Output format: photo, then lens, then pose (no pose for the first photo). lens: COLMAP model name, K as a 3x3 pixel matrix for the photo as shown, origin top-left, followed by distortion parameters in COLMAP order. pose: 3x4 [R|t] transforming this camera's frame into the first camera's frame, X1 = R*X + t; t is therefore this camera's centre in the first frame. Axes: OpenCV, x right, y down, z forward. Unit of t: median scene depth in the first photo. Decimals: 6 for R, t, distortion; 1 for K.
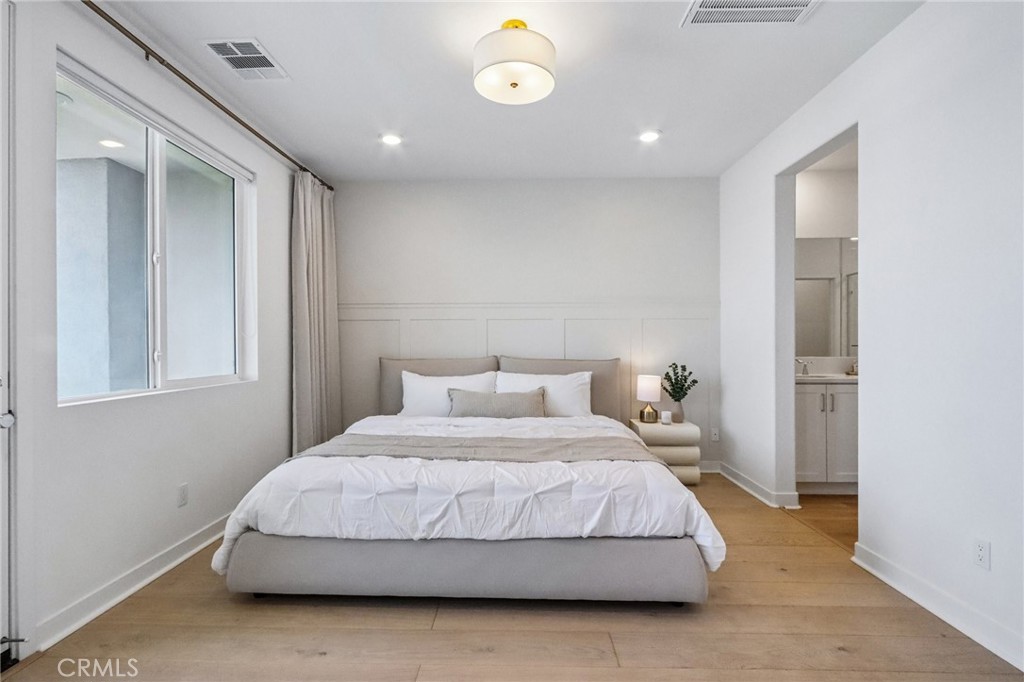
lens RADIAL K [[486.9, 0, 507.9], [0, 486.9, 347.4], [0, 0, 1]] dist [0.002792, -0.001481]
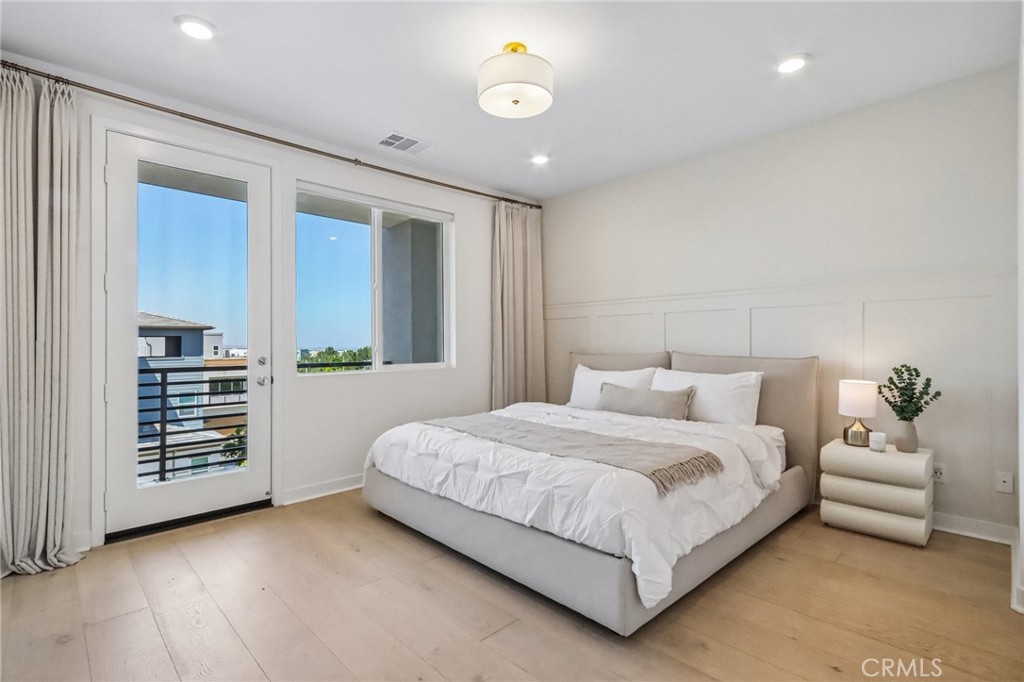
lens RADIAL K [[486.9, 0, 506.3], [0, 486.9, 345.1], [0, 0, 1]] dist [0.002792, -0.001481]
pose [[0.709103, -0.000559, -0.705105, 0.788051], [0.003551, 0.999990, 0.002779, 0.001904], [0.705096, -0.004474, 0.709098, 0.218817]]
